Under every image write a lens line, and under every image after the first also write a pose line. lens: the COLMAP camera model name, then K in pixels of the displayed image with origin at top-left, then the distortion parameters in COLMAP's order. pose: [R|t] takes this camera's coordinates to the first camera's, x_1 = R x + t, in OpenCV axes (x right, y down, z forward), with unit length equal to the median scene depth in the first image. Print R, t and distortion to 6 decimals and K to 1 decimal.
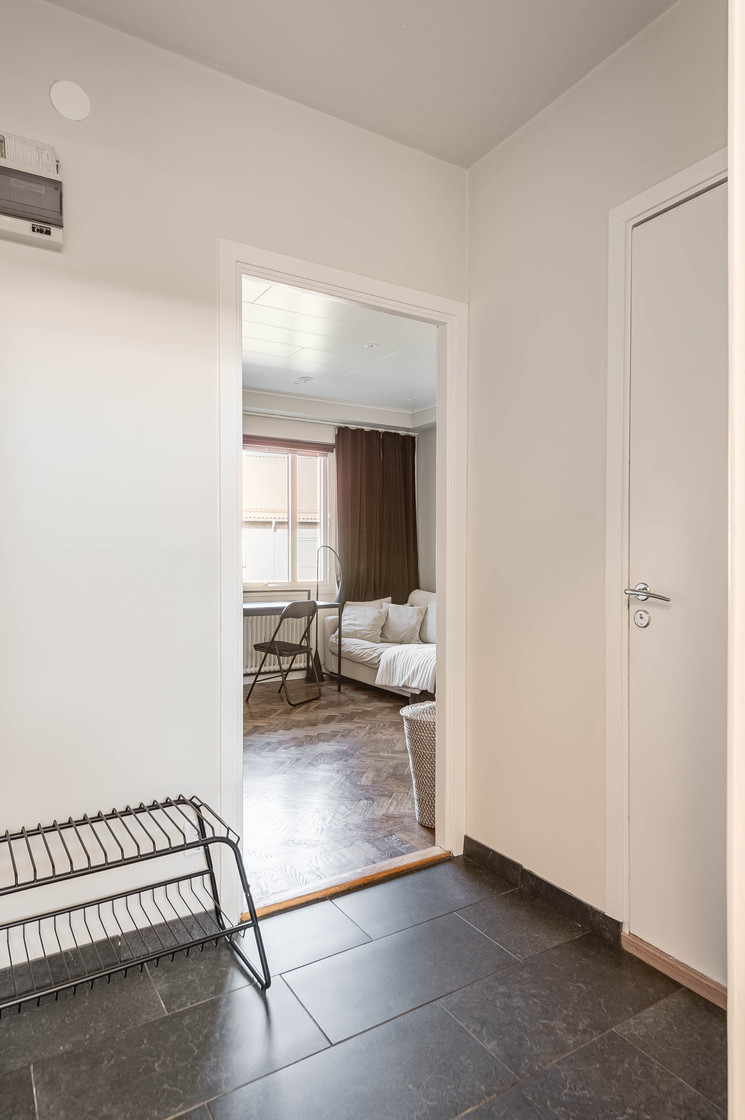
lens RADIAL K [[658.2, 0, 372.5], [0, 658.2, 560.0], [0, 0, 1]] dist [0.000468, -0.000003]
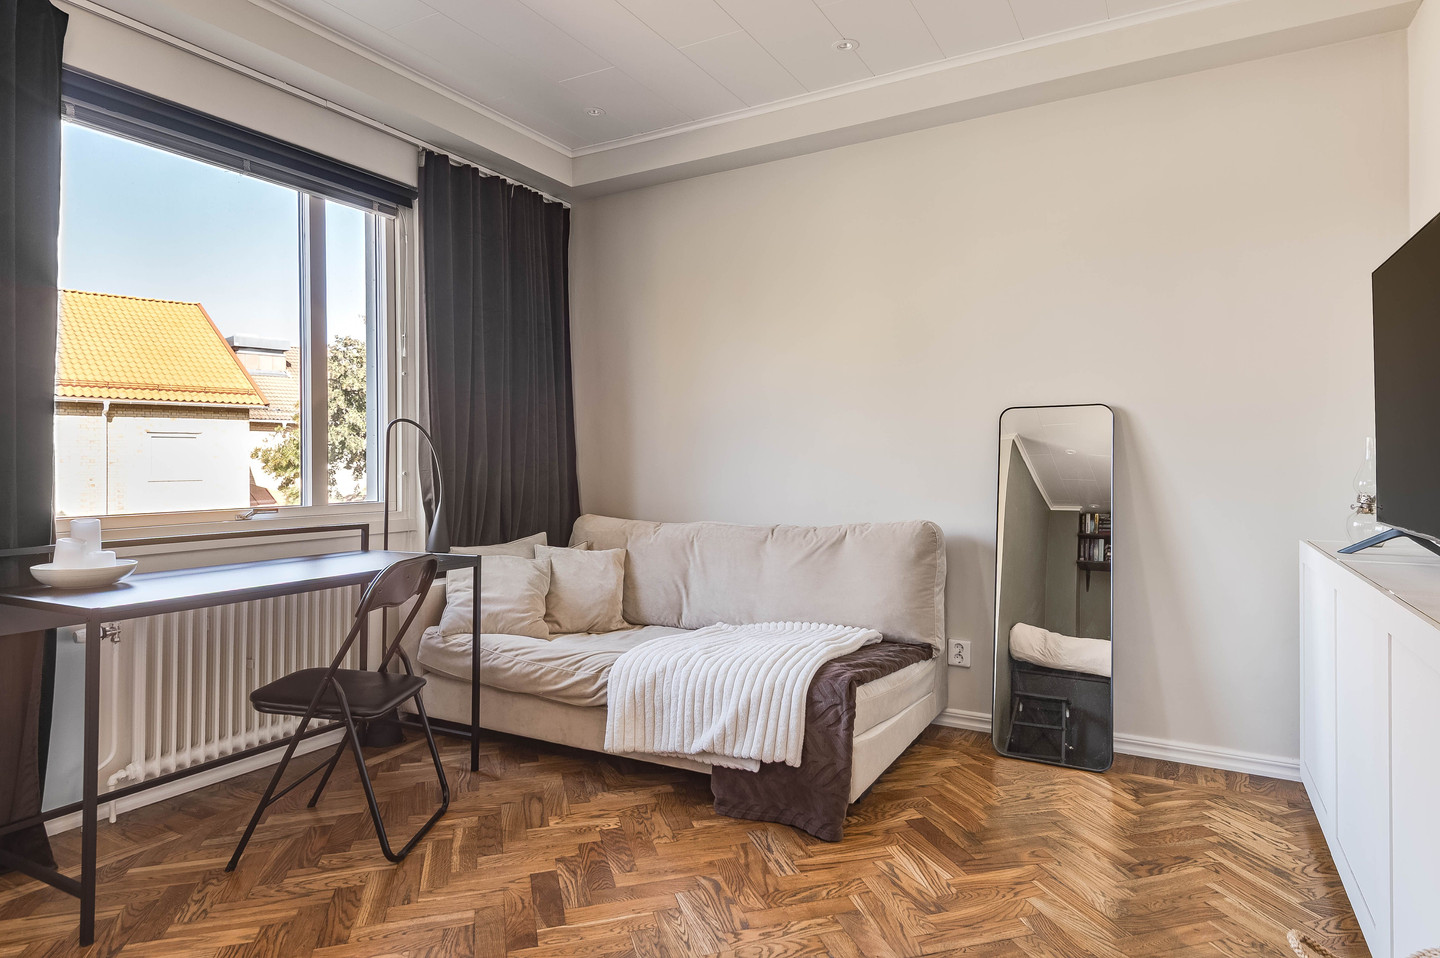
lens RADIAL K [[822.1, 0, 721.0], [0, 822.1, 462.2], [0, 0, 1]] dist [0.041775, -0.000084]
pose [[0.875757, -0.001237, 0.482751, -0.153895], [0.006312, 0.999941, -0.008888, 0.012728], [-0.482712, 0.010831, 0.875712, 0.439106]]
